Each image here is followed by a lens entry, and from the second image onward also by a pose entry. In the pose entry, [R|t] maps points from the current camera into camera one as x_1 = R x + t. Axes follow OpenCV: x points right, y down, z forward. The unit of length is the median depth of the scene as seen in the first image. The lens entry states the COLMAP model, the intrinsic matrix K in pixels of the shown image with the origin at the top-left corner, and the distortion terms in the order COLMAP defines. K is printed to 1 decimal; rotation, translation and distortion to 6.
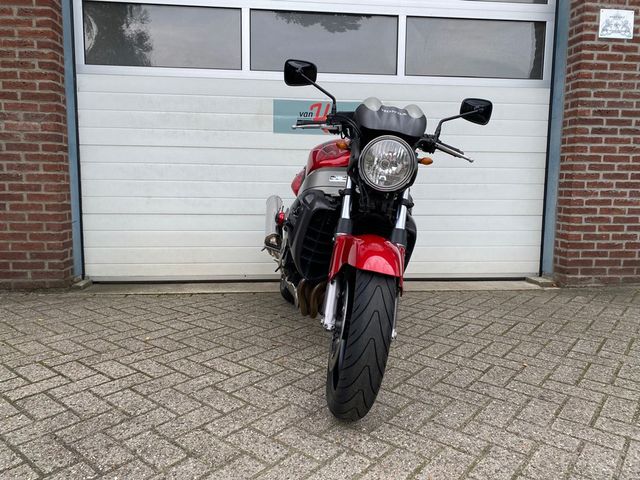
lens RADIAL K [[484.5, 0, 316.8], [0, 484.5, 237.1], [0, 0, 1]] dist [0.037043, -0.036046]
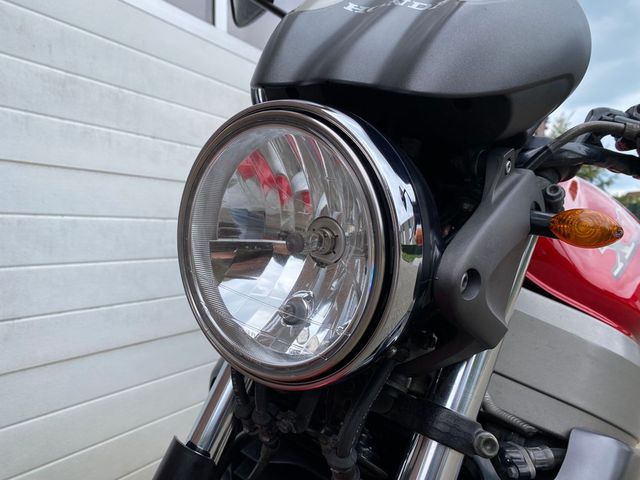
lens RADIAL K [[484.5, 0, 313.2], [0, 484.5, 239.3], [0, 0, 1]] dist [0.037043, -0.036046]
pose [[0.611633, -0.019782, 0.790894, -0.495105], [0.092947, 0.994561, -0.047004, -0.105744], [-0.785662, 0.102261, 0.610145, 0.674079]]
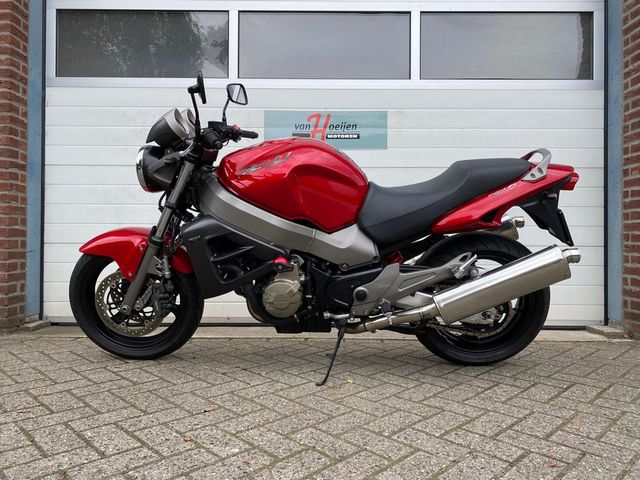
lens RADIAL K [[484.5, 0, 318.5], [0, 484.5, 235.0], [0, 0, 1]] dist [0.037043, -0.036046]
pose [[0.994743, -0.005102, -0.102280, 0.097089], [-0.007147, 0.992864, -0.119035, 0.038899], [0.102158, 0.119140, 0.987608, 0.196037]]
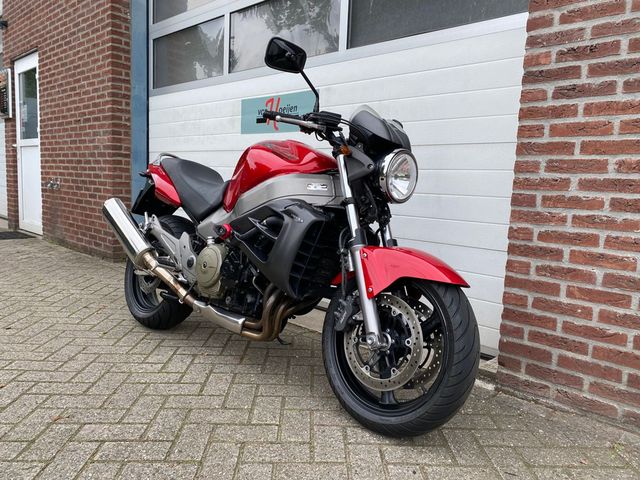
lens RADIAL K [[484.5, 0, 323.0], [0, 484.5, 238.9], [0, 0, 1]] dist [0.037043, -0.036046]
pose [[0.652274, 0.103399, -0.750898, 0.818685], [-0.117552, 0.992466, 0.034550, -0.061123], [0.748812, 0.065733, 0.659514, 0.518241]]
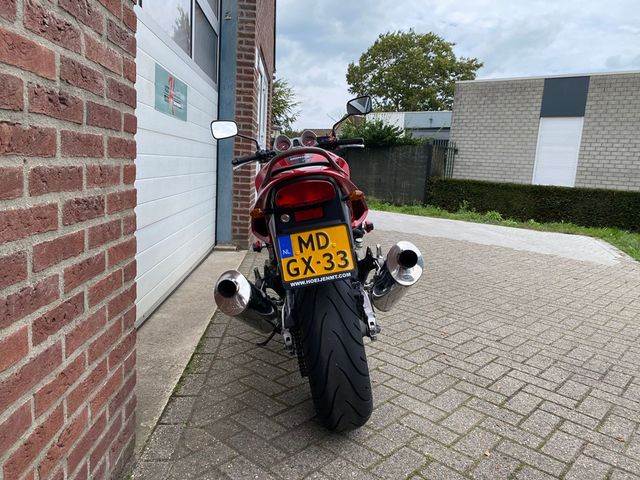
lens RADIAL K [[484.5, 0, 321.0], [0, 484.5, 245.6], [0, 0, 1]] dist [0.037043, -0.036046]
pose [[0.043987, -0.171122, 0.984267, -0.868050], [0.046702, 0.984496, 0.169075, -0.133933], [-0.997940, 0.038530, 0.051297, 0.764974]]
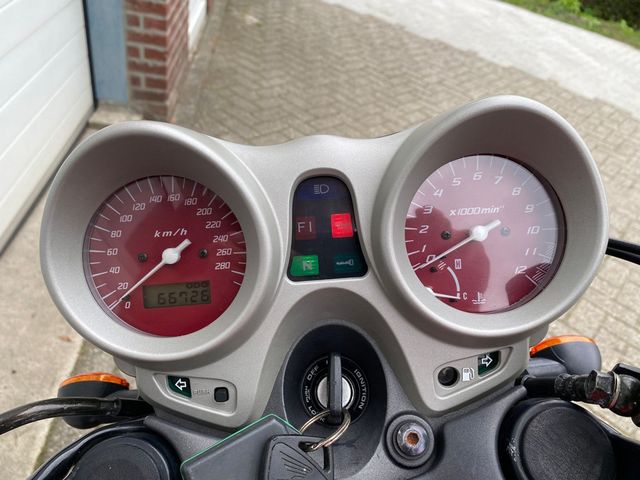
lens RADIAL K [[484.5, 0, 321.0], [0, 484.5, 243.6], [0, 0, 1]] dist [0.037043, -0.036046]
pose [[0.033949, -0.634480, 0.772194, -0.089794], [-0.073236, 0.768982, 0.635061, -0.209249], [-0.996737, -0.078112, -0.020361, 0.844047]]
